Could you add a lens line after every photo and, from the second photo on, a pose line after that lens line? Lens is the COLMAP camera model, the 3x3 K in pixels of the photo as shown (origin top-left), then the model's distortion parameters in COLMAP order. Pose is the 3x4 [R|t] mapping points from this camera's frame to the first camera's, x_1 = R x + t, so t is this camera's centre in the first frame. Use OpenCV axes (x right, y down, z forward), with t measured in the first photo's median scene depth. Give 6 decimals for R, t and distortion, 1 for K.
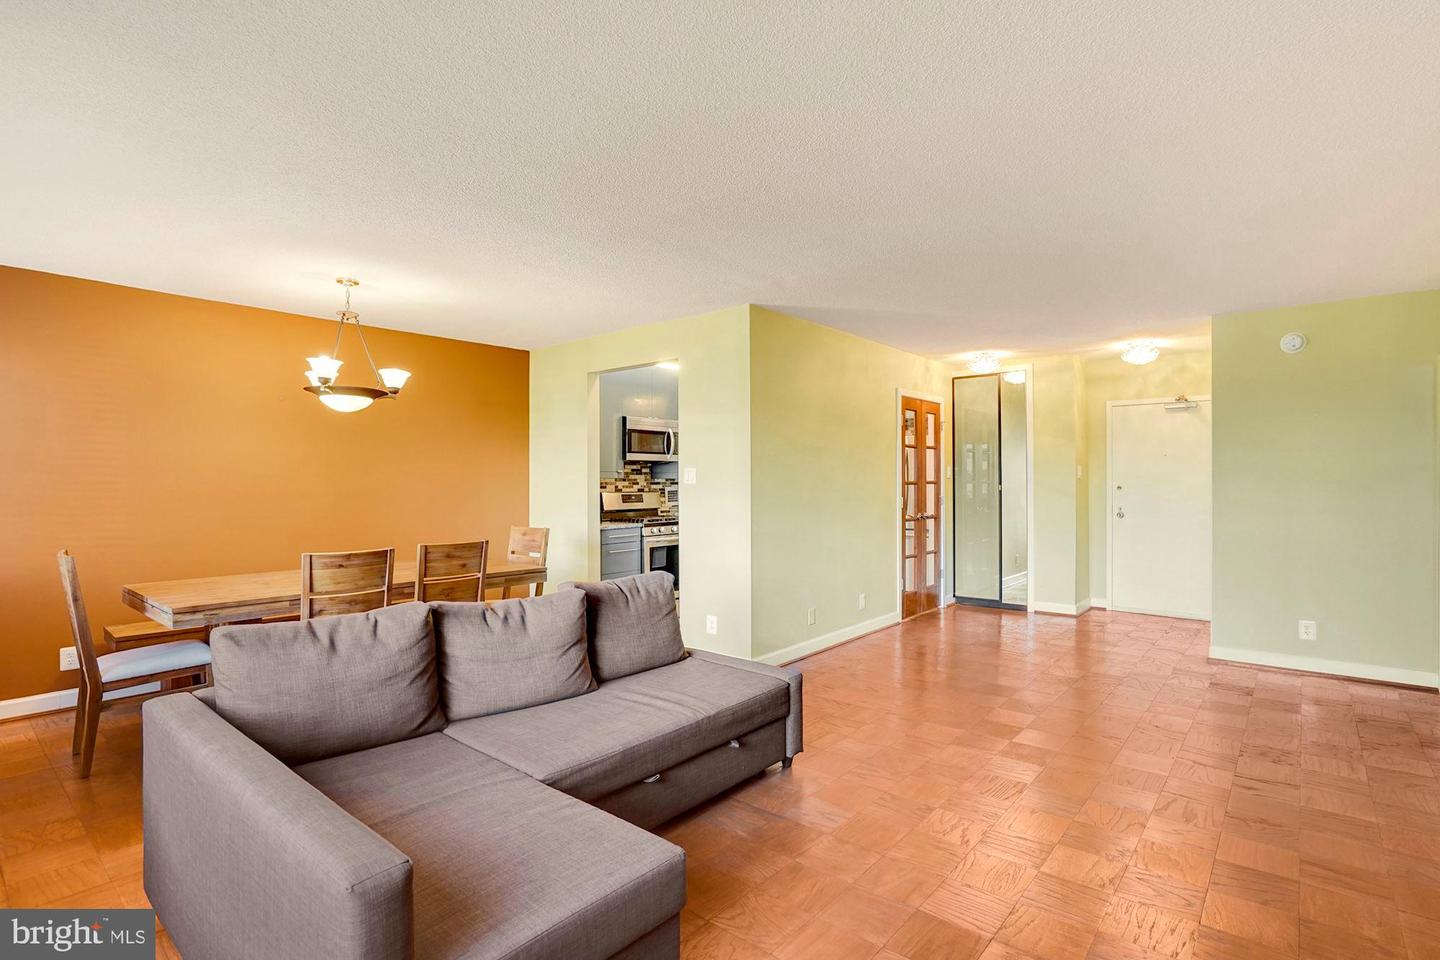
lens RADIAL K [[725.0, 0, 713.8], [0, 725.0, 474.9], [0, 0, 1]] dist [-0.073697, -0.000004]
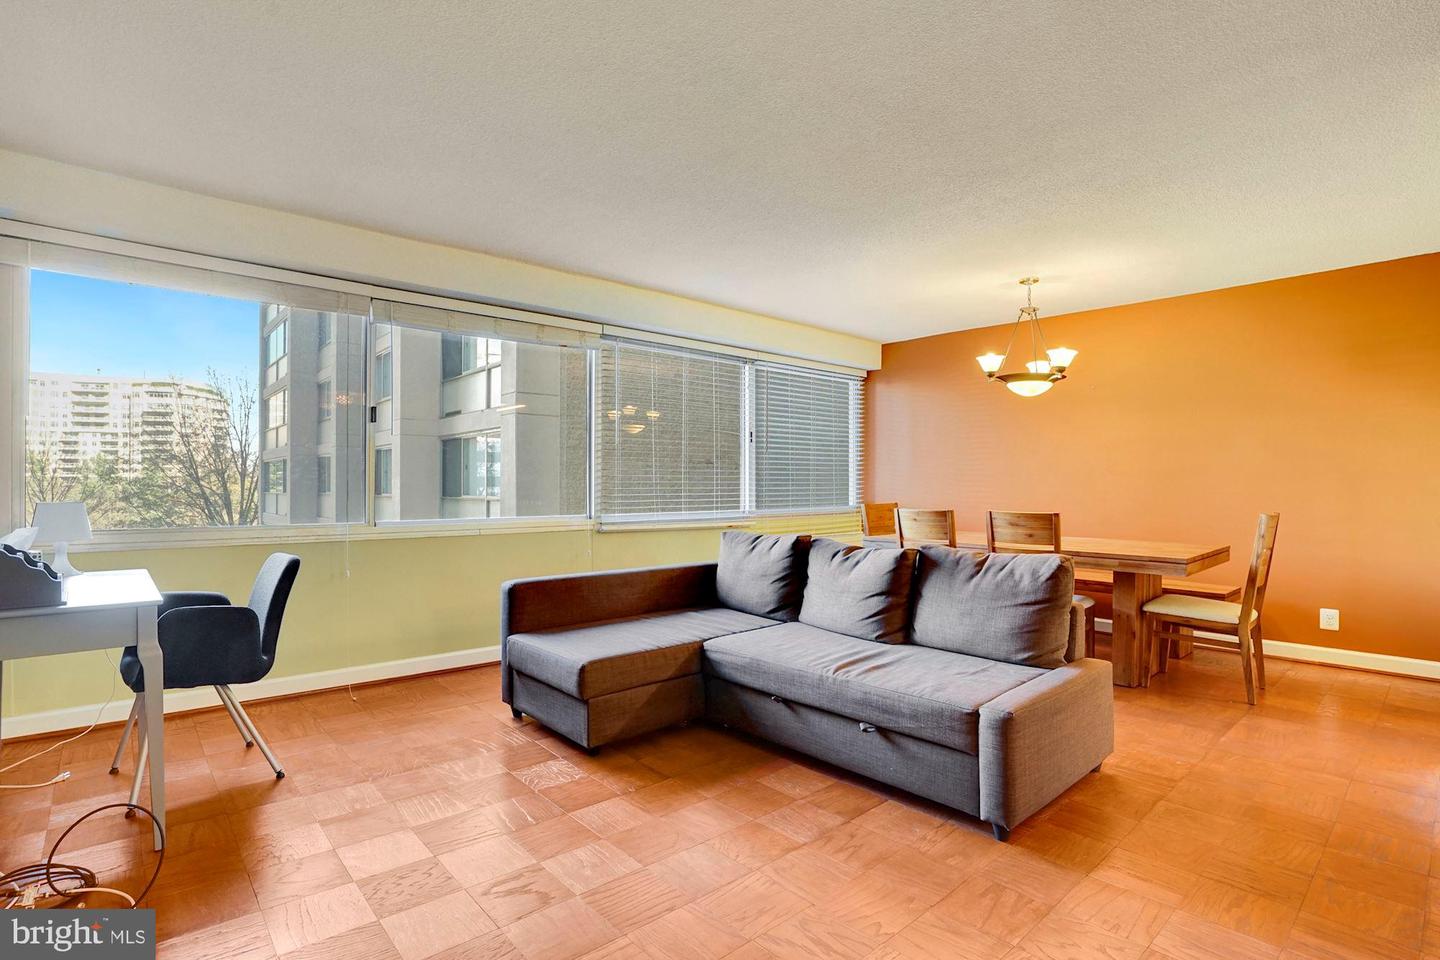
lens RADIAL K [[677.0, 0, 717.3], [0, 677.0, 473.3], [0, 0, 1]] dist [-0.002102, 0.000042]
pose [[-0.094784, -0.002384, -0.995495, 0.830218], [0.004474, 0.999986, -0.002820, 0.049126], [0.995488, -0.004721, -0.094772, 0.821677]]
